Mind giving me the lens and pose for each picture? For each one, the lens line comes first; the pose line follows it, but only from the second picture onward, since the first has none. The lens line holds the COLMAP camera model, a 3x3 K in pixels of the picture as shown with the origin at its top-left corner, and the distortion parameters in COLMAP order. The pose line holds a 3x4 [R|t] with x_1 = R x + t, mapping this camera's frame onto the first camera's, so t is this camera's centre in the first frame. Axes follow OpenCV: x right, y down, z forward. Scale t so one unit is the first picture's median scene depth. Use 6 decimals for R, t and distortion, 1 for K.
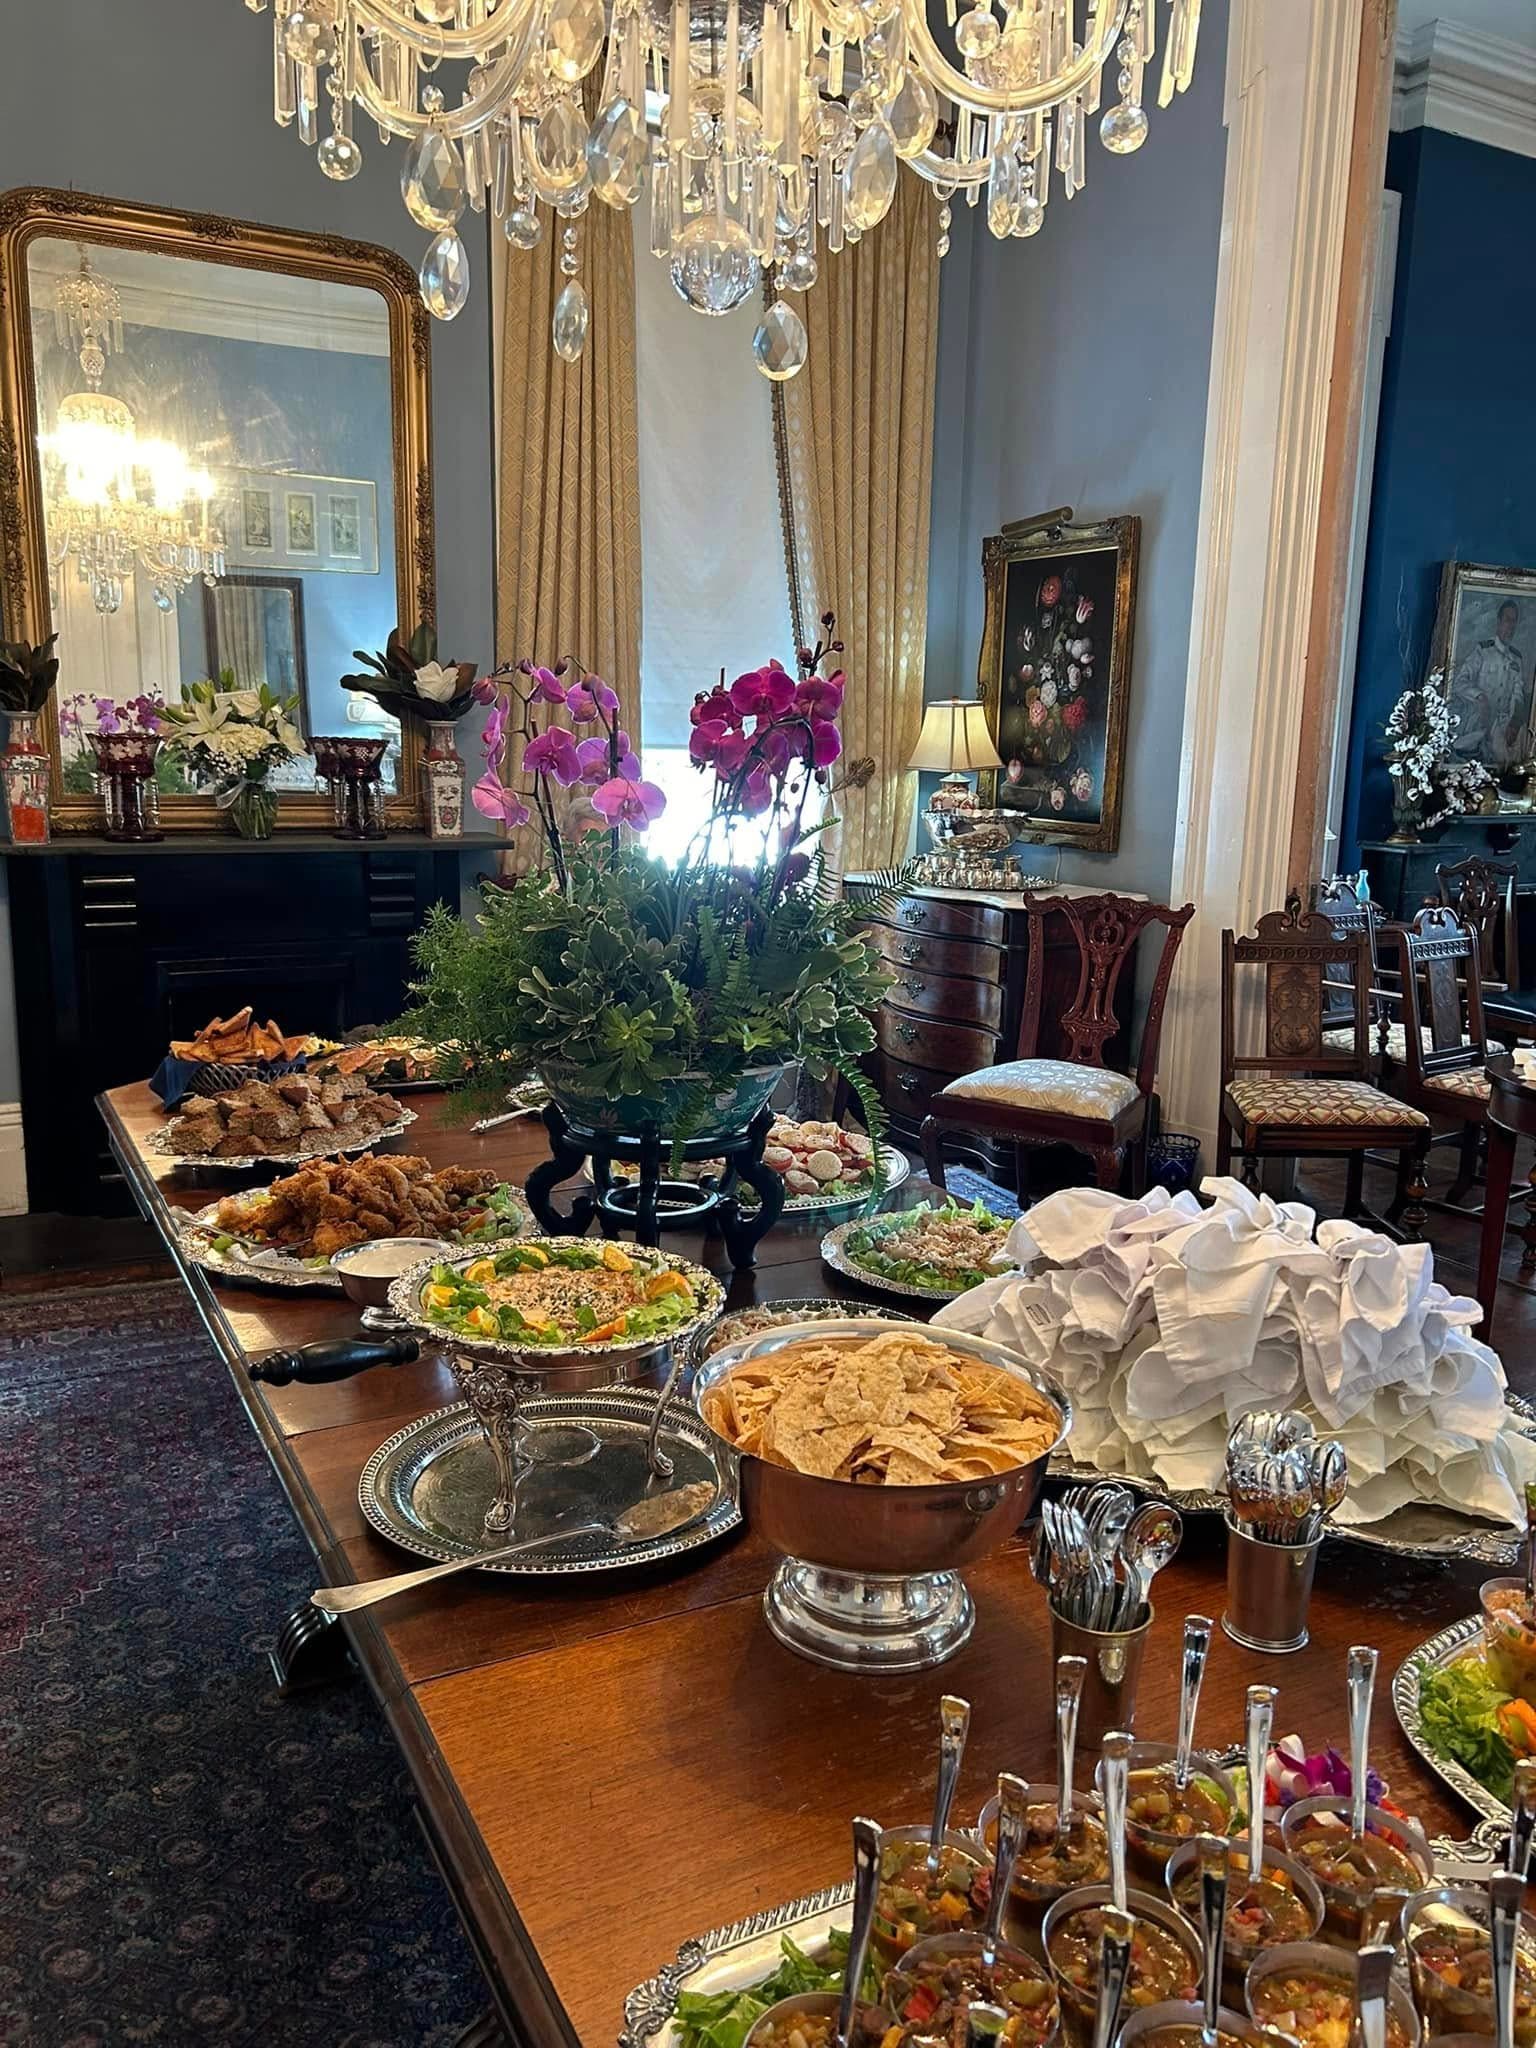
lens RADIAL K [[1477.0, 0, 776.4], [0, 1477.0, 1017.3], [0, 0, 1]] dist [-0.002235, 0.001853]
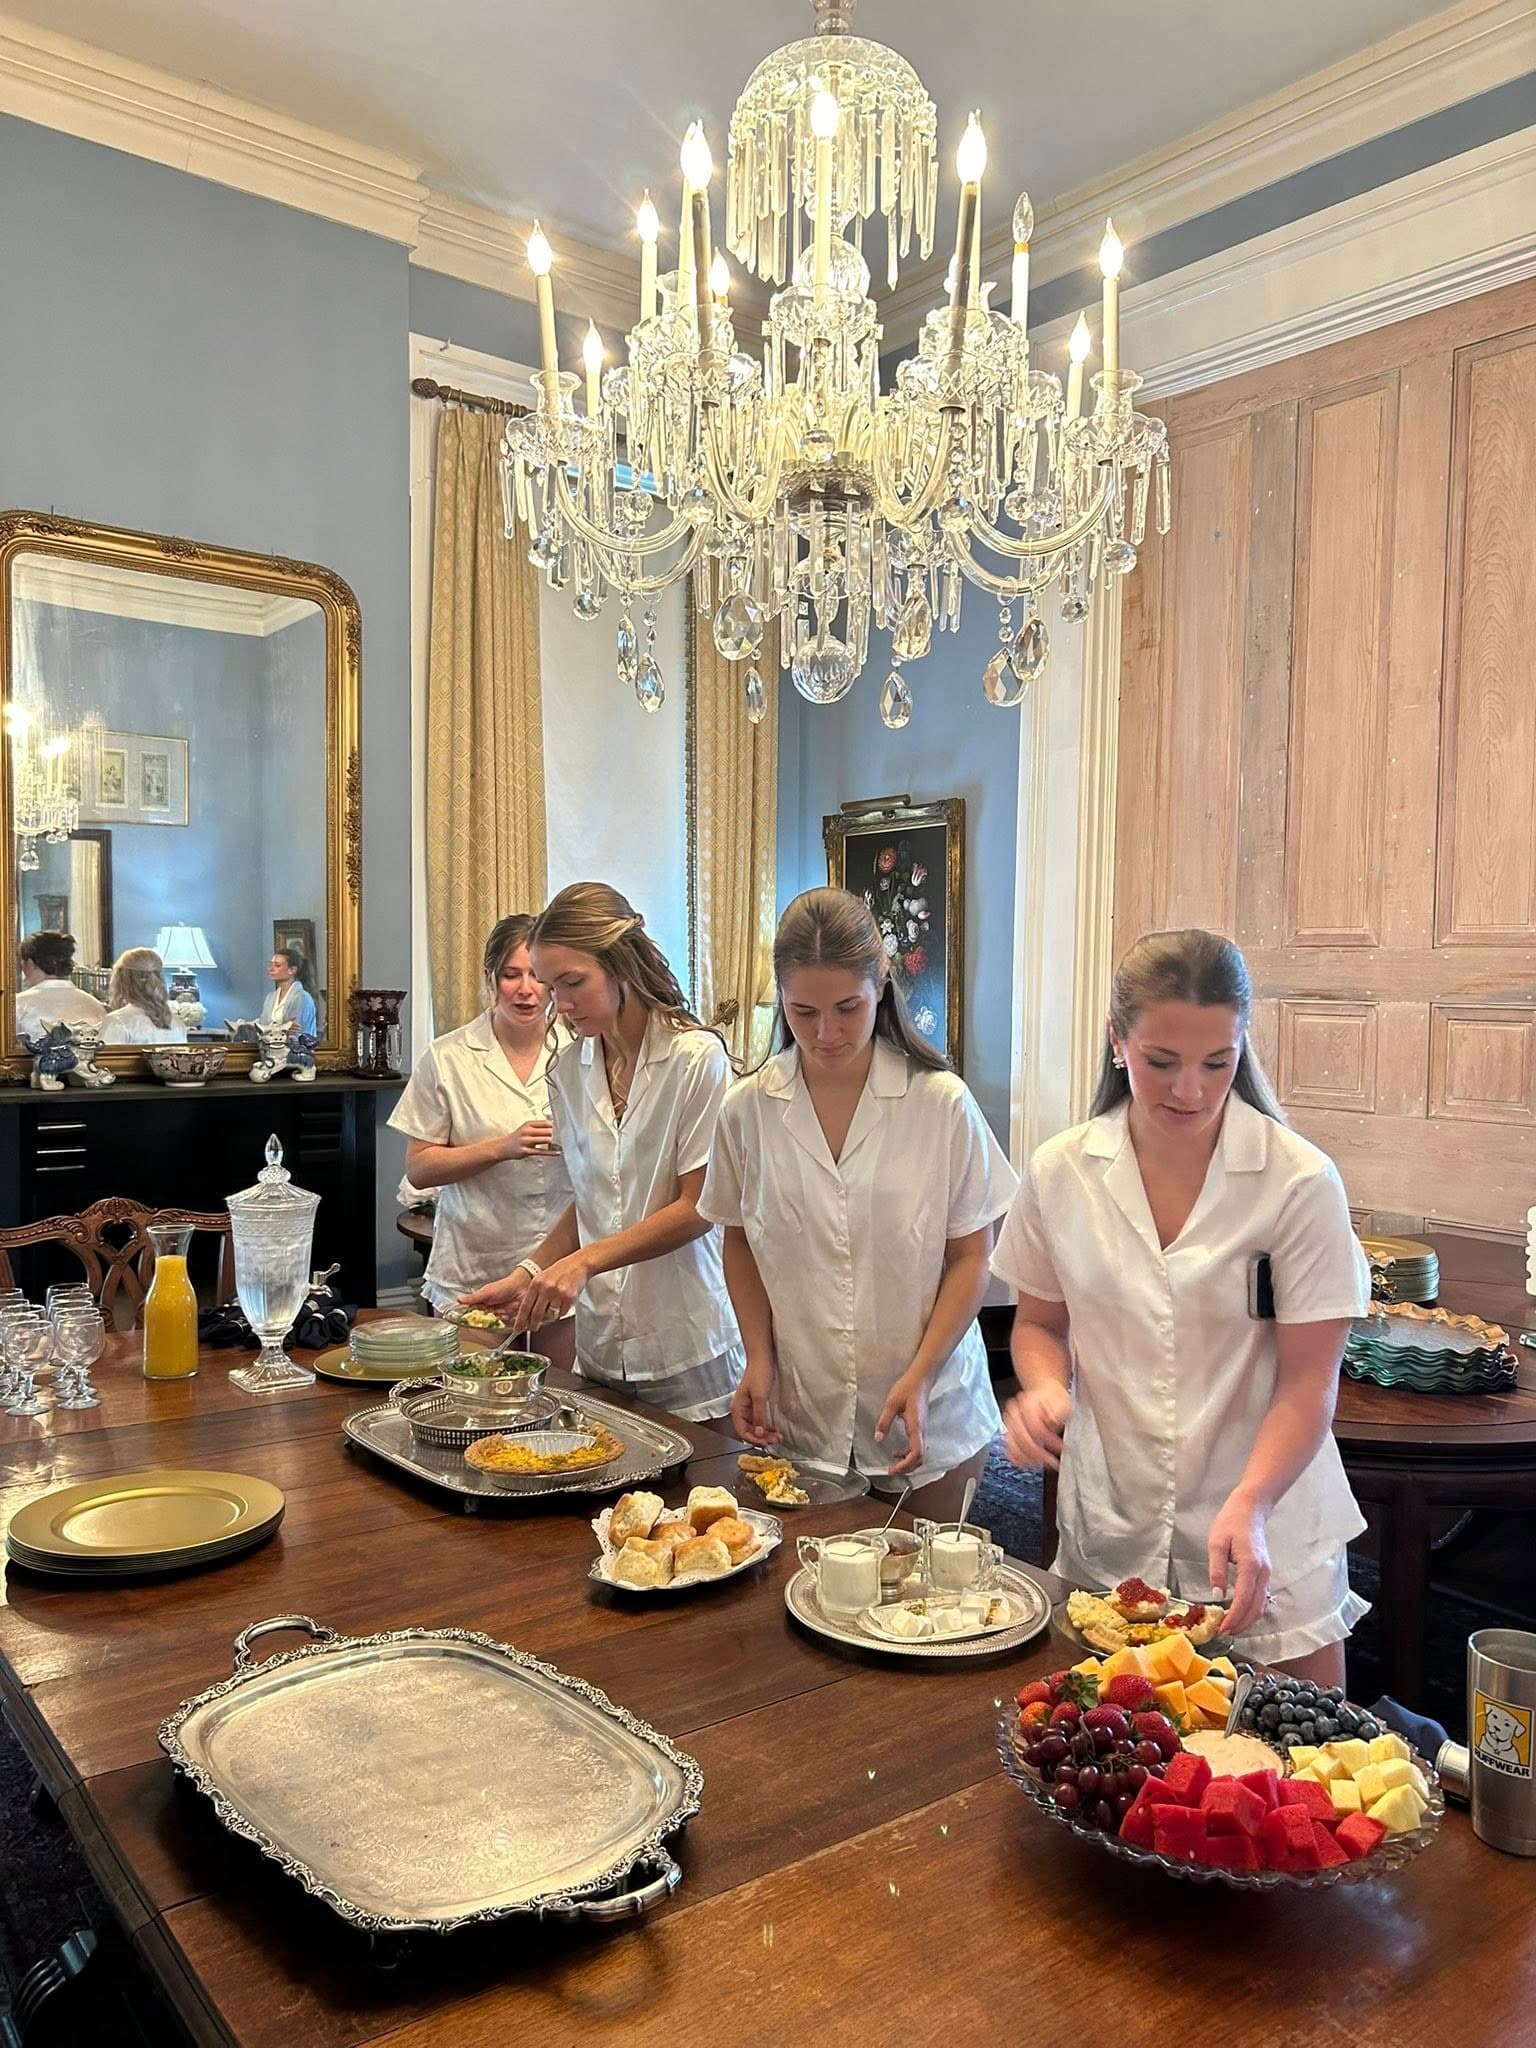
lens RADIAL K [[1545.0, 0, 778.9], [0, 1545.0, 1036.9], [0, 0, 1]] dist [0.015247, -0.000228]
pose [[0.982240, -0.017116, 0.186844, -0.138219], [0.044205, 0.988909, -0.141794, 0.022336], [-0.182345, 0.147535, 0.972103, -0.164171]]
